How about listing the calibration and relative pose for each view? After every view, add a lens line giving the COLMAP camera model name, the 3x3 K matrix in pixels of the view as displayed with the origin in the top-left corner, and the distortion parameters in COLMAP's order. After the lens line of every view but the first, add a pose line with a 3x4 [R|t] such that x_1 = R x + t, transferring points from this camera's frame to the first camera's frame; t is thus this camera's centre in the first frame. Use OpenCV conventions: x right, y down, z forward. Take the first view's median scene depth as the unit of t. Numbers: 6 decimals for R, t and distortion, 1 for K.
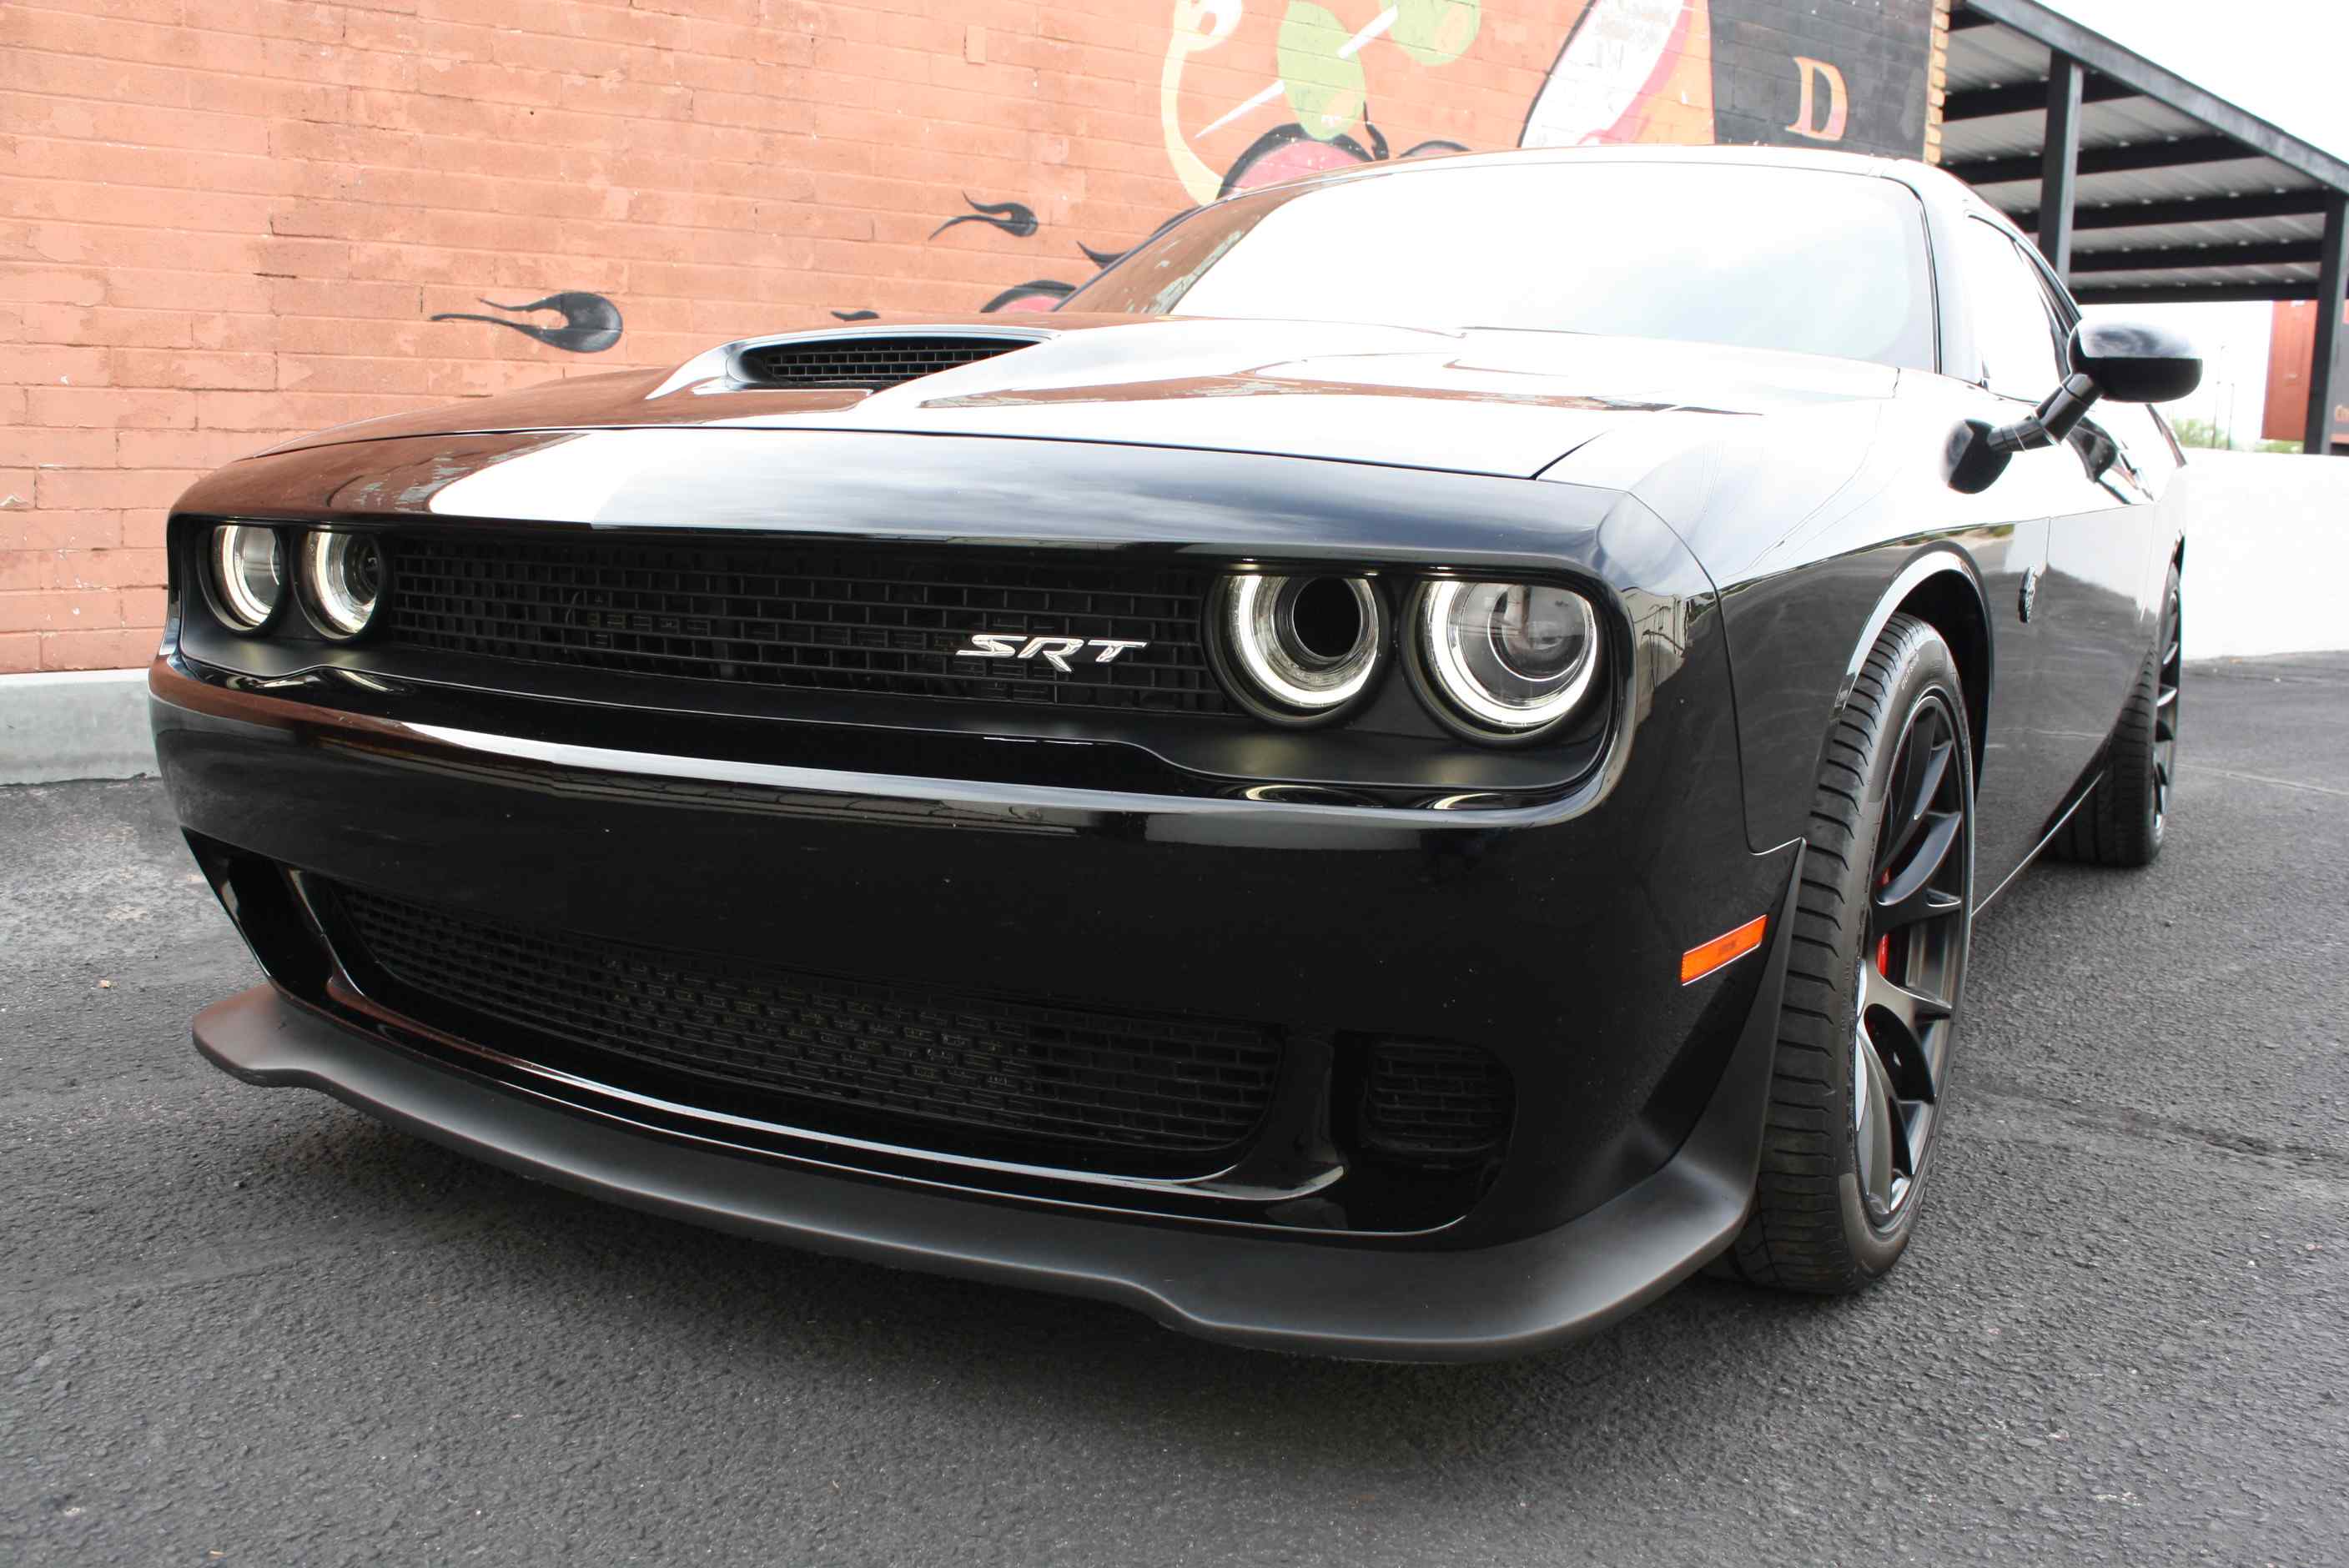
lens RADIAL K [[2108.4, 0, 1186.6], [0, 2108.4, 795.0], [0, 0, 1]] dist [-0.132872, 0.117192]
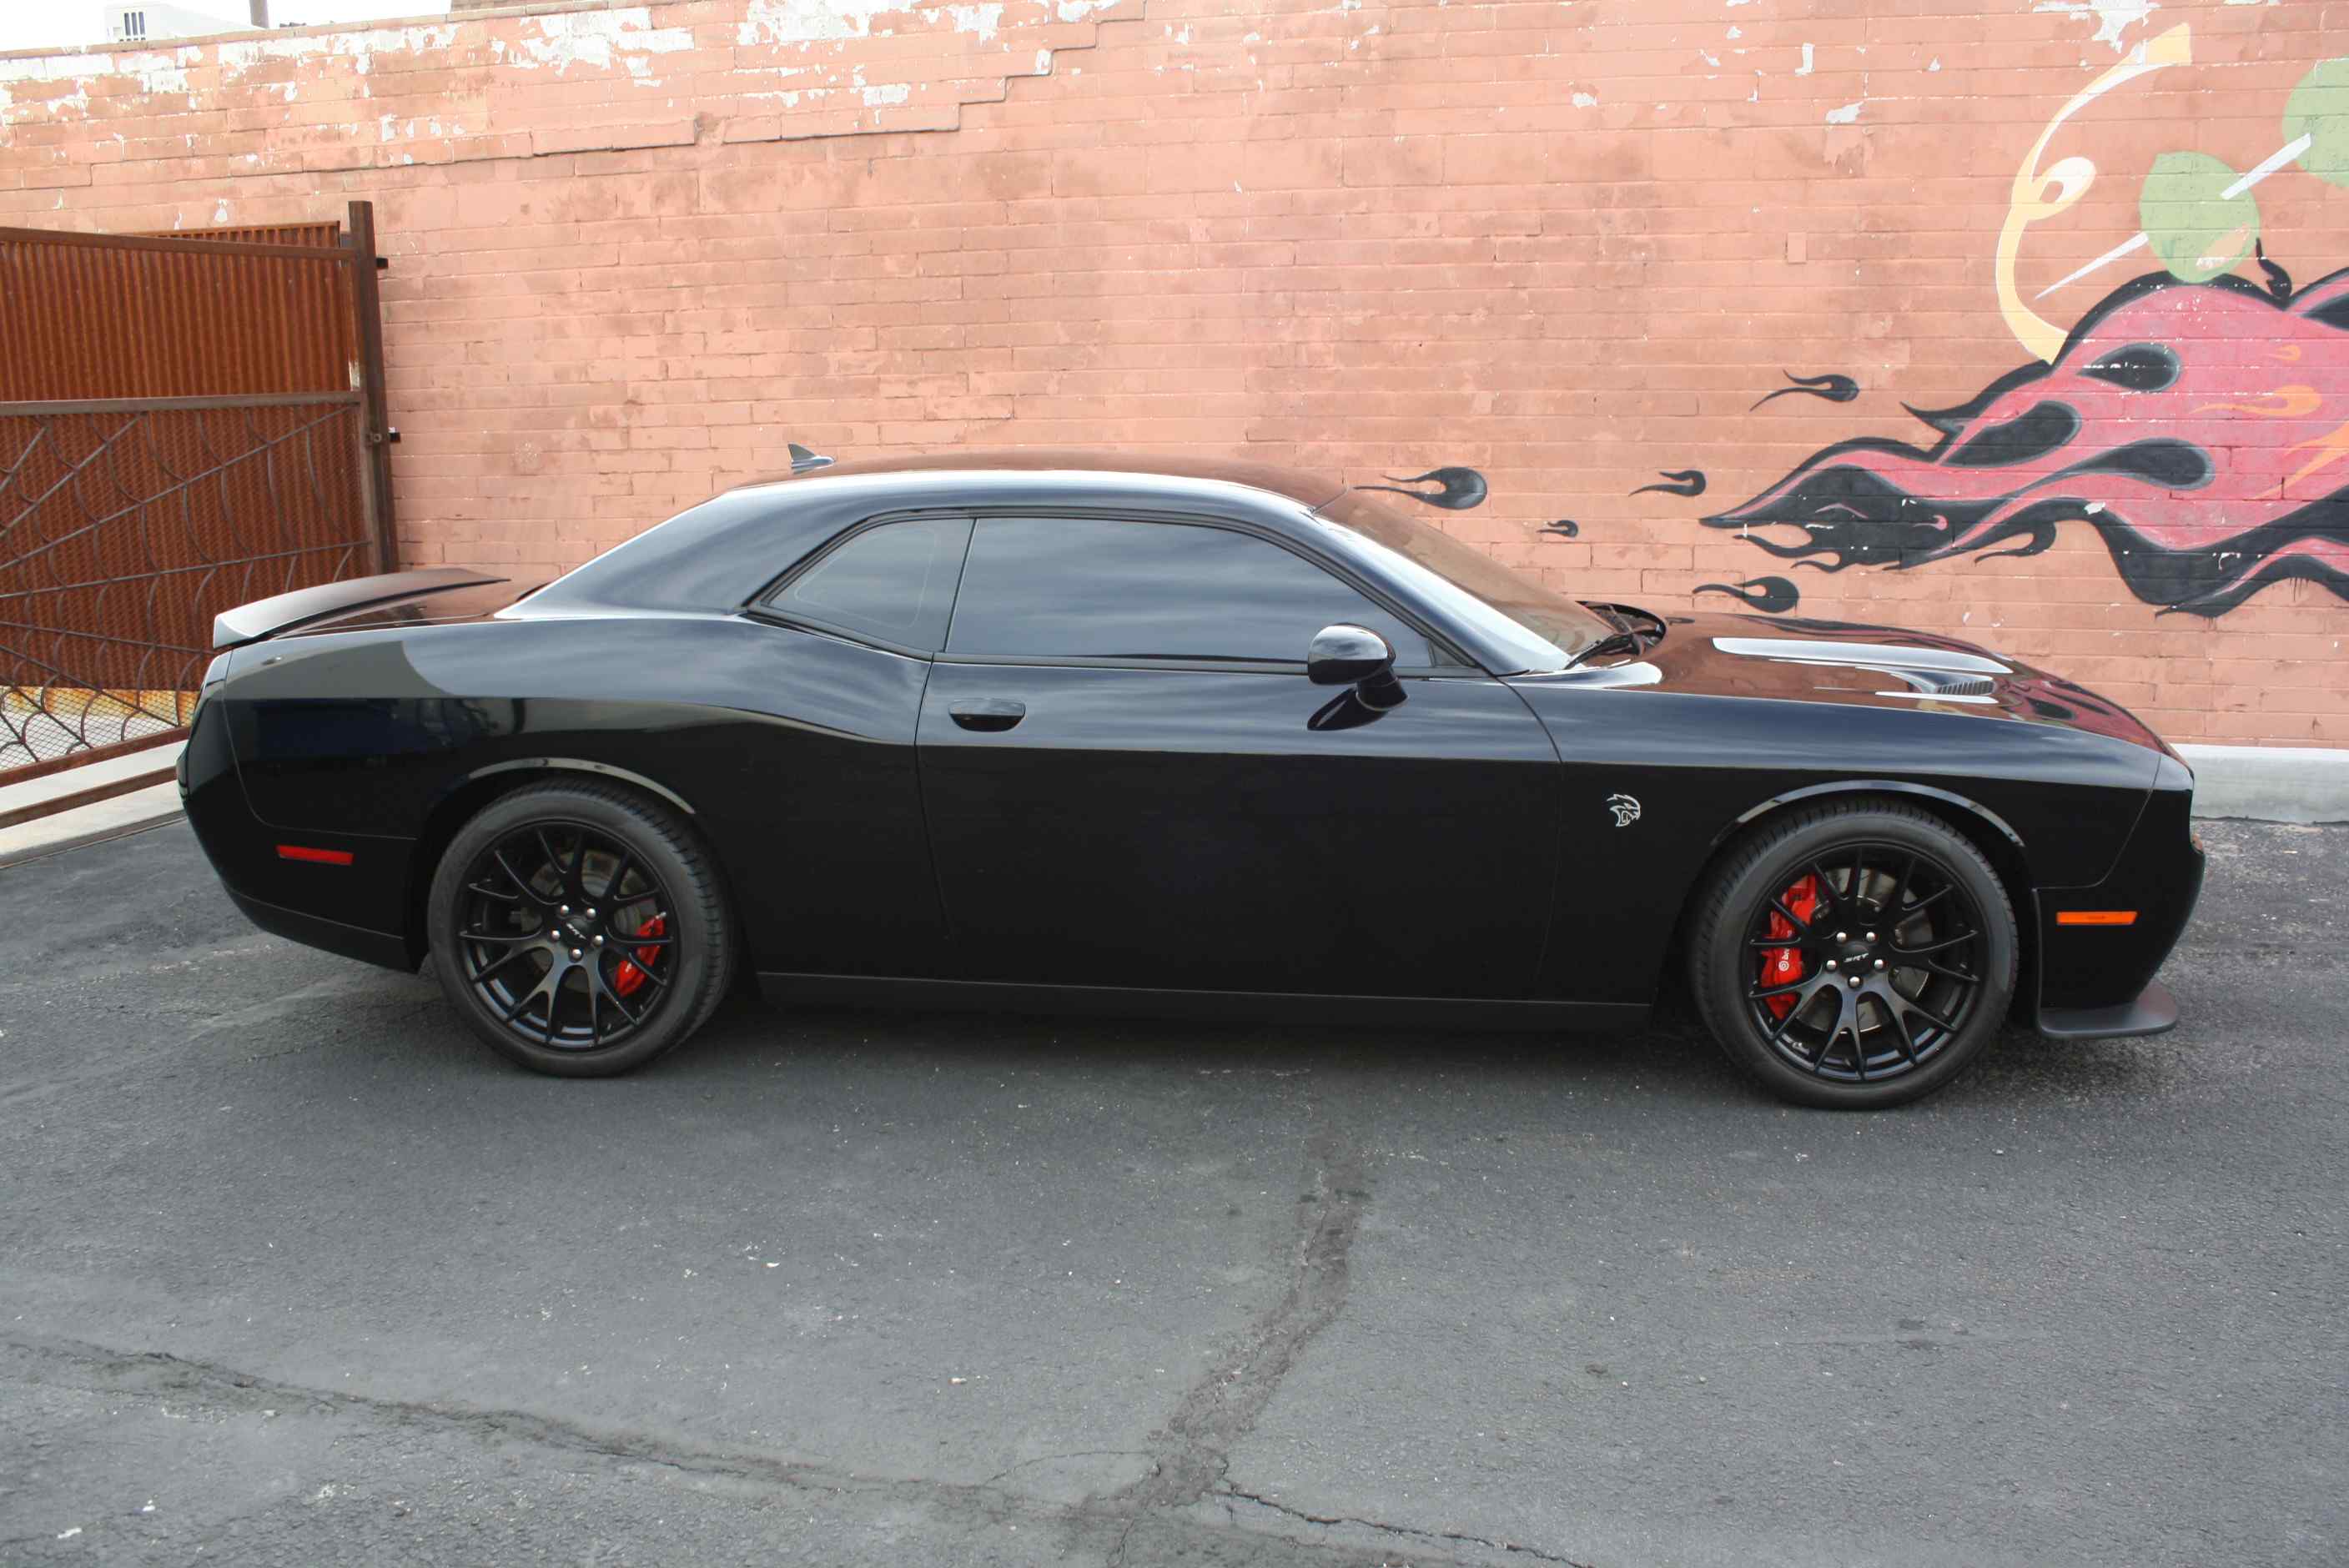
lens RADIAL K [[2002.4, 0, 1199.5], [0, 2002.4, 801.0], [0, 0, 1]] dist [-0.159100, 0.135729]
pose [[0.619857, 0.127596, -0.774272, 0.696505], [-0.099922, 0.991494, 0.083398, -0.115891], [0.778327, 0.025672, 0.627334, 0.021663]]
